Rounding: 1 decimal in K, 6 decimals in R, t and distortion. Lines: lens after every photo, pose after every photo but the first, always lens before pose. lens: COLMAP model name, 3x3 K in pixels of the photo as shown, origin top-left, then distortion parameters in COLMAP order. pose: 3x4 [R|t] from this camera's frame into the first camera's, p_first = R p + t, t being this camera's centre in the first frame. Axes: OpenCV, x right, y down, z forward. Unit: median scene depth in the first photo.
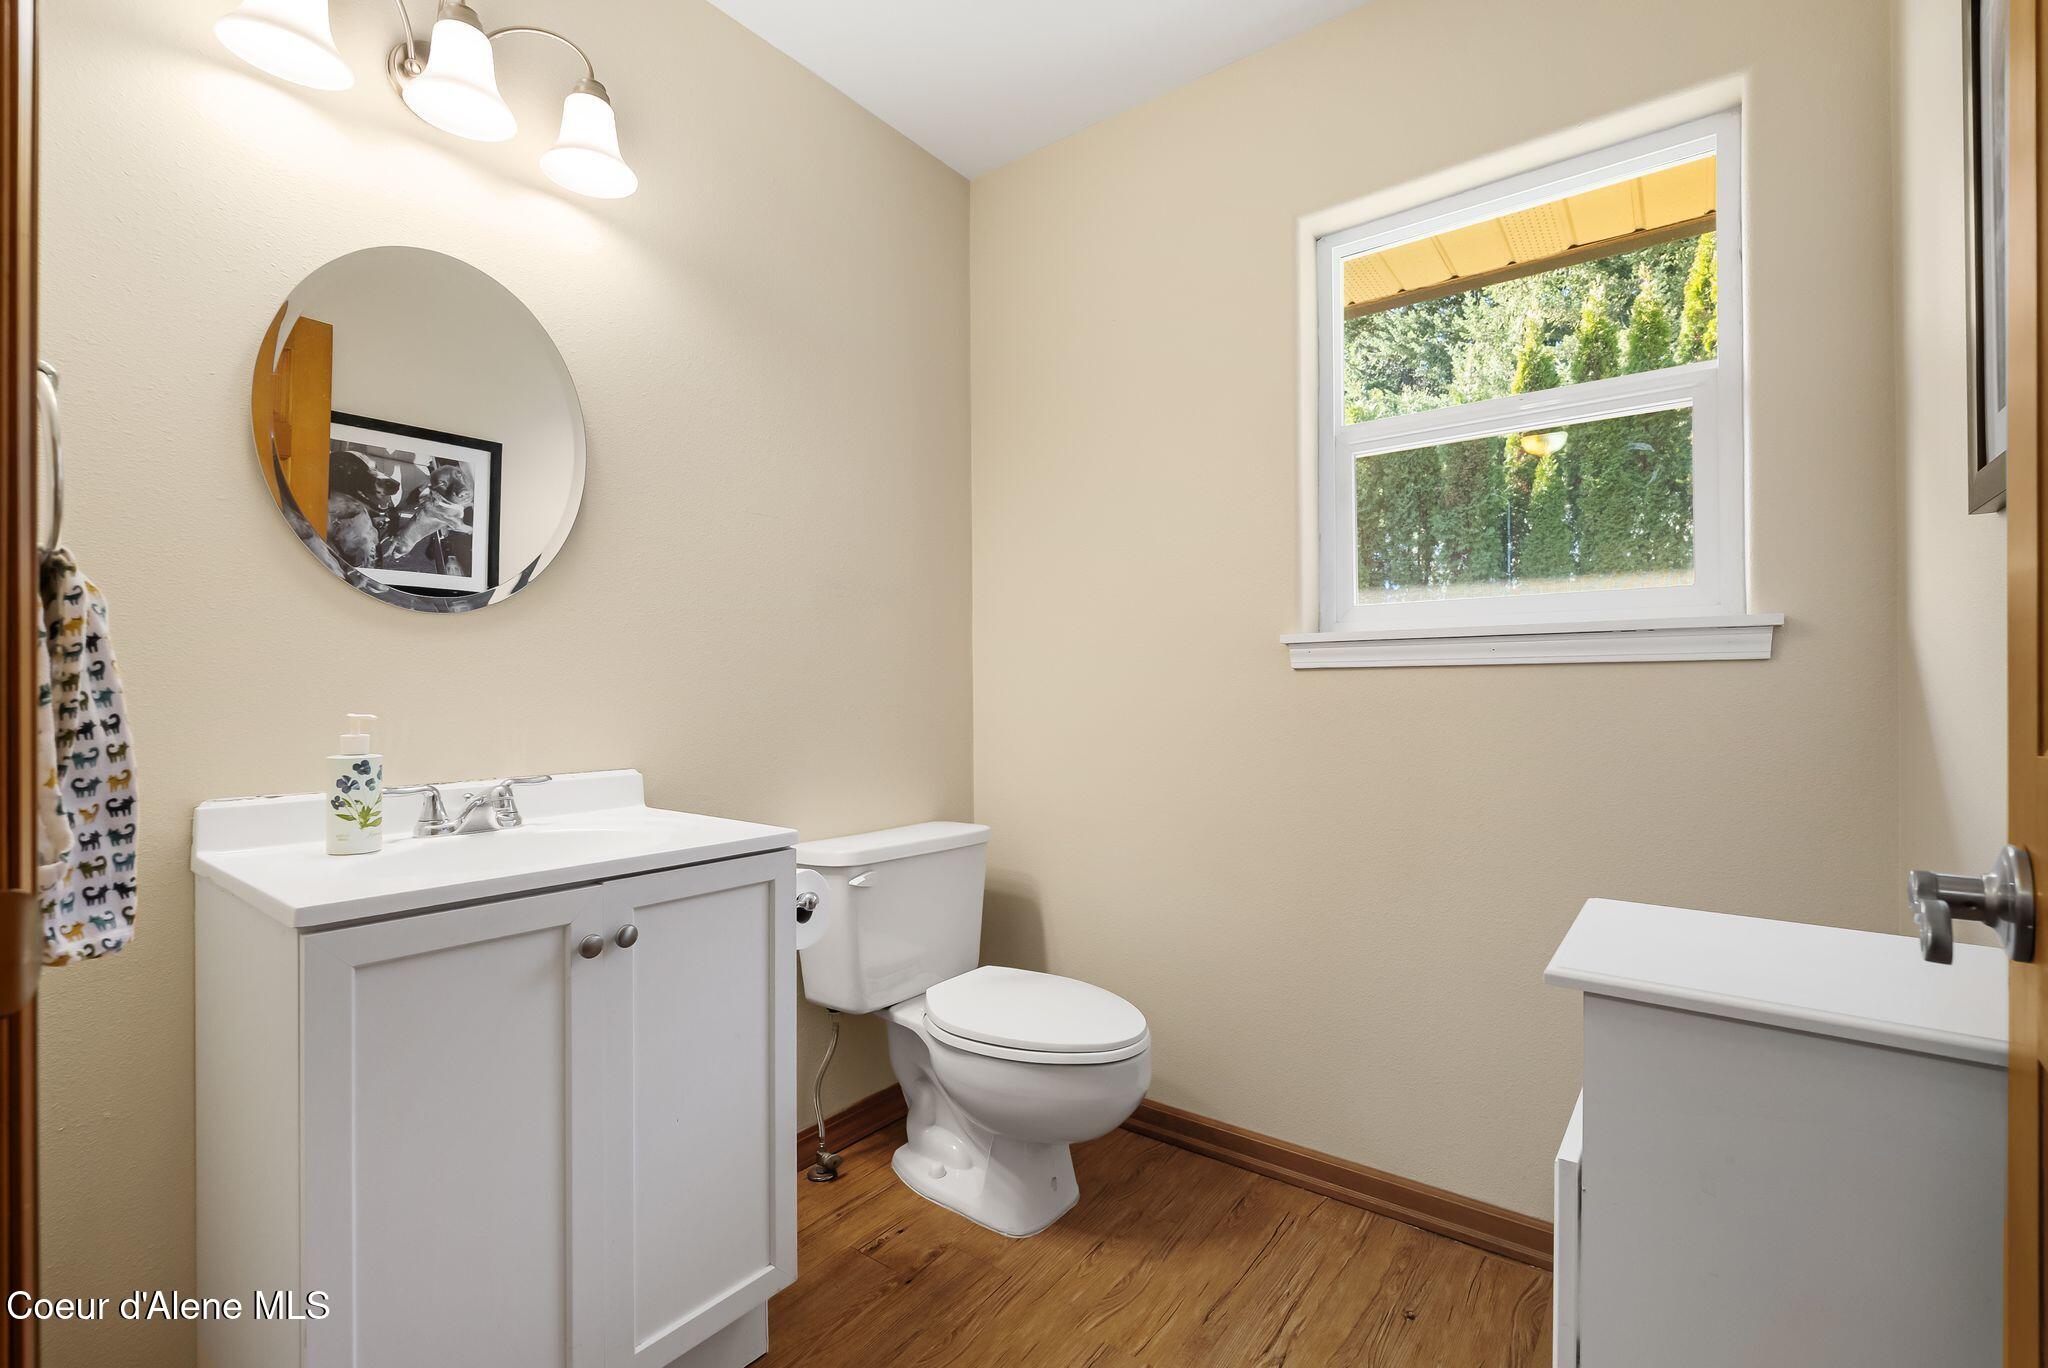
lens RADIAL K [[894.4, 0, 1021.6], [0, 894.4, 684.6], [0, 0, 1]] dist [0.001022, 0.000024]
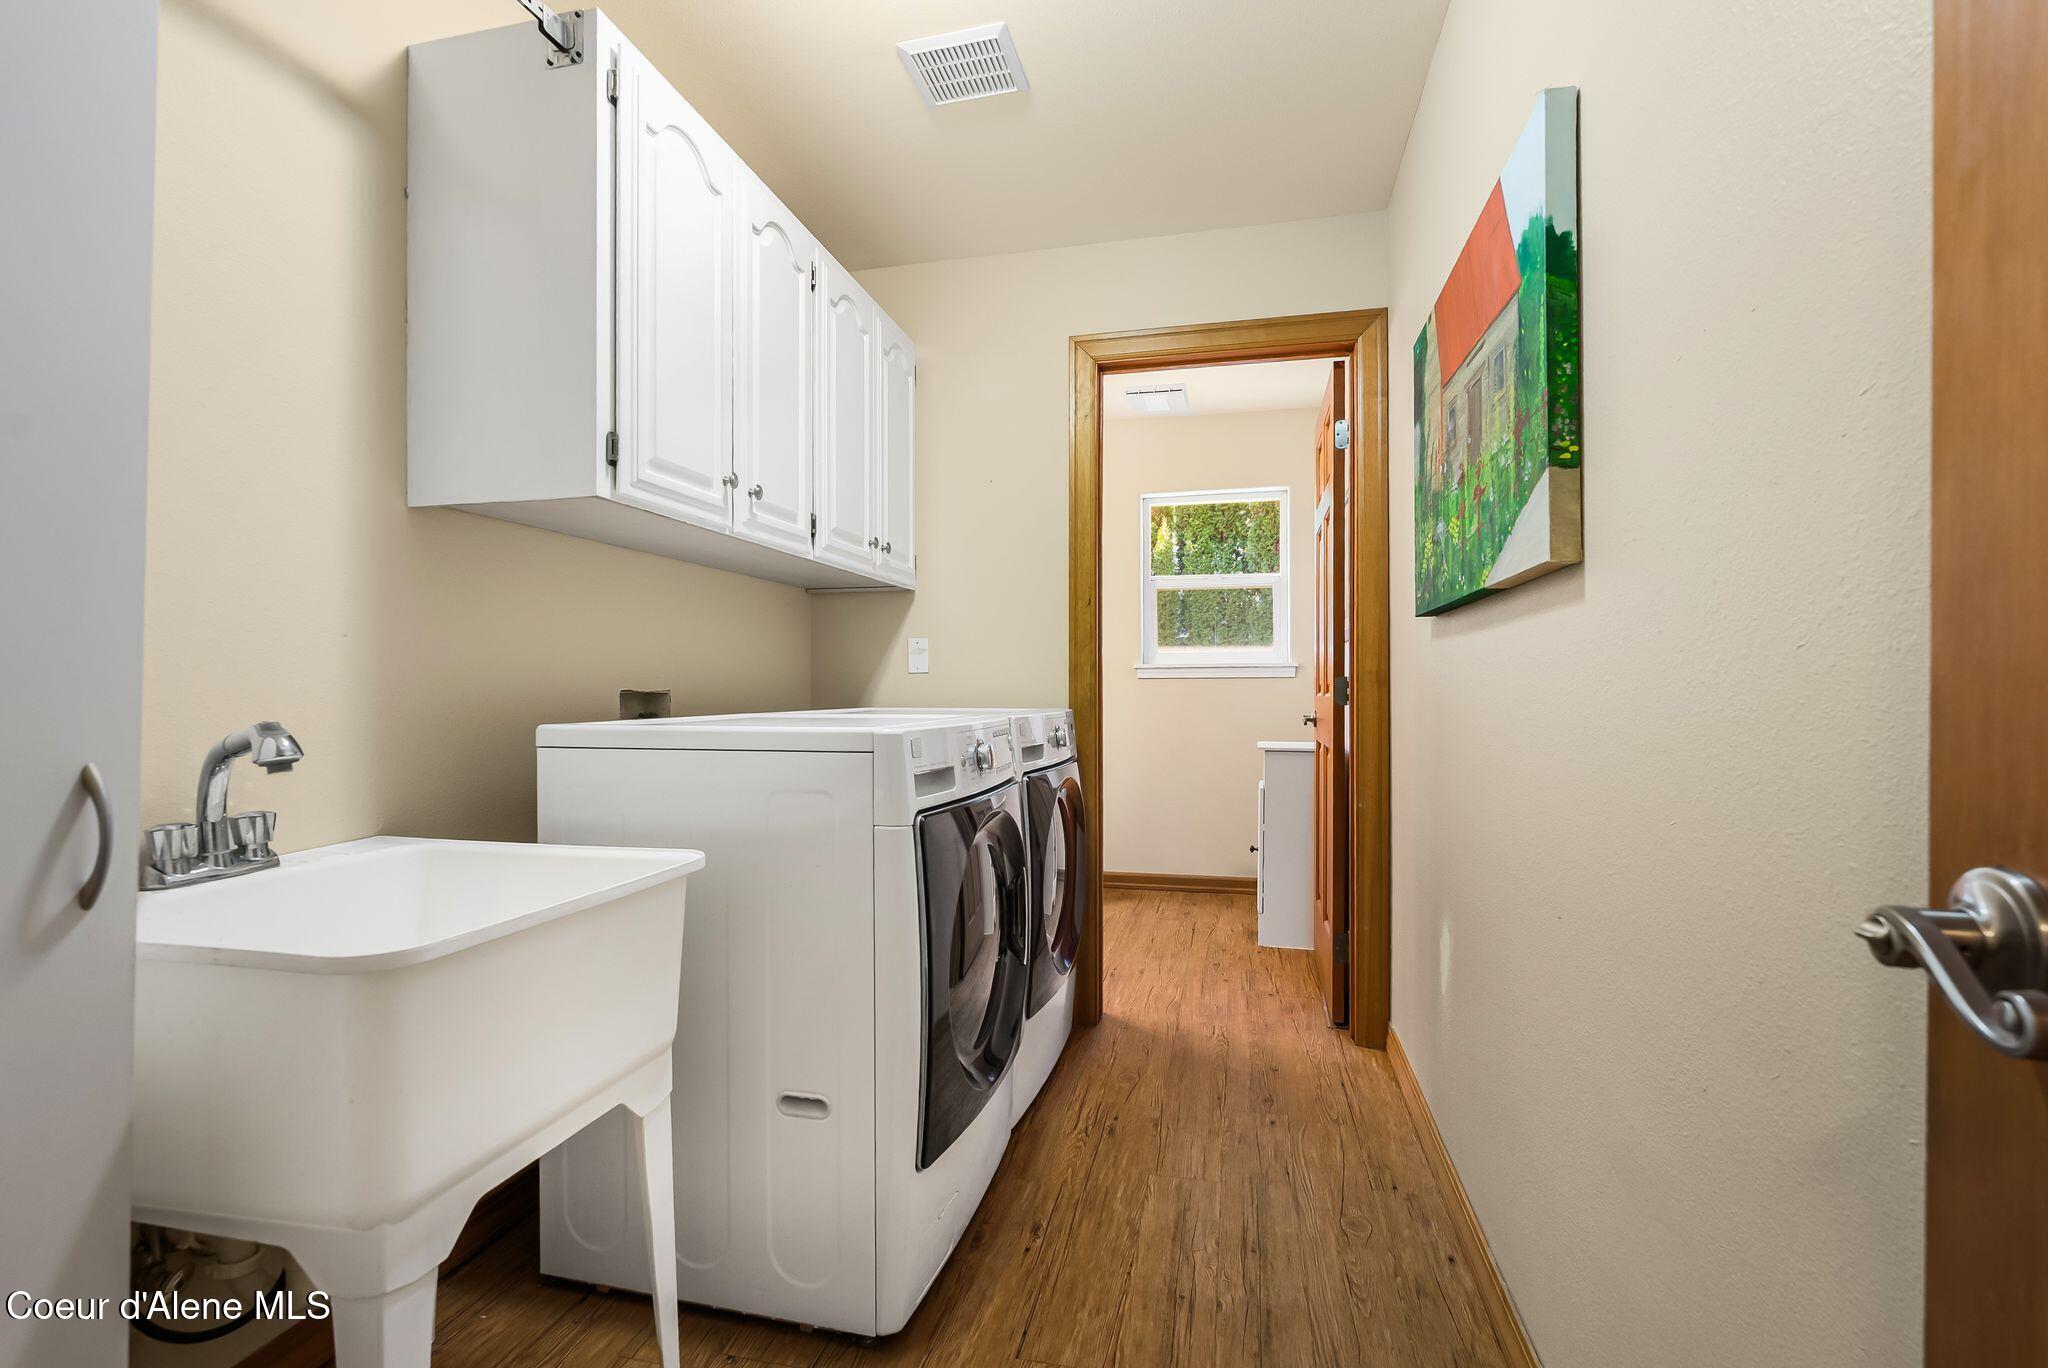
lens RADIAL K [[894.4, 0, 1027.9], [0, 894.4, 685.3], [0, 0, 1]] dist [0.001022, 0.000024]
pose [[0.915453, -0.002309, 0.402419, -0.201849], [0.002868, 0.999996, -0.000786, 0.000517], [-0.402416, 0.001874, 0.915455, -0.235963]]
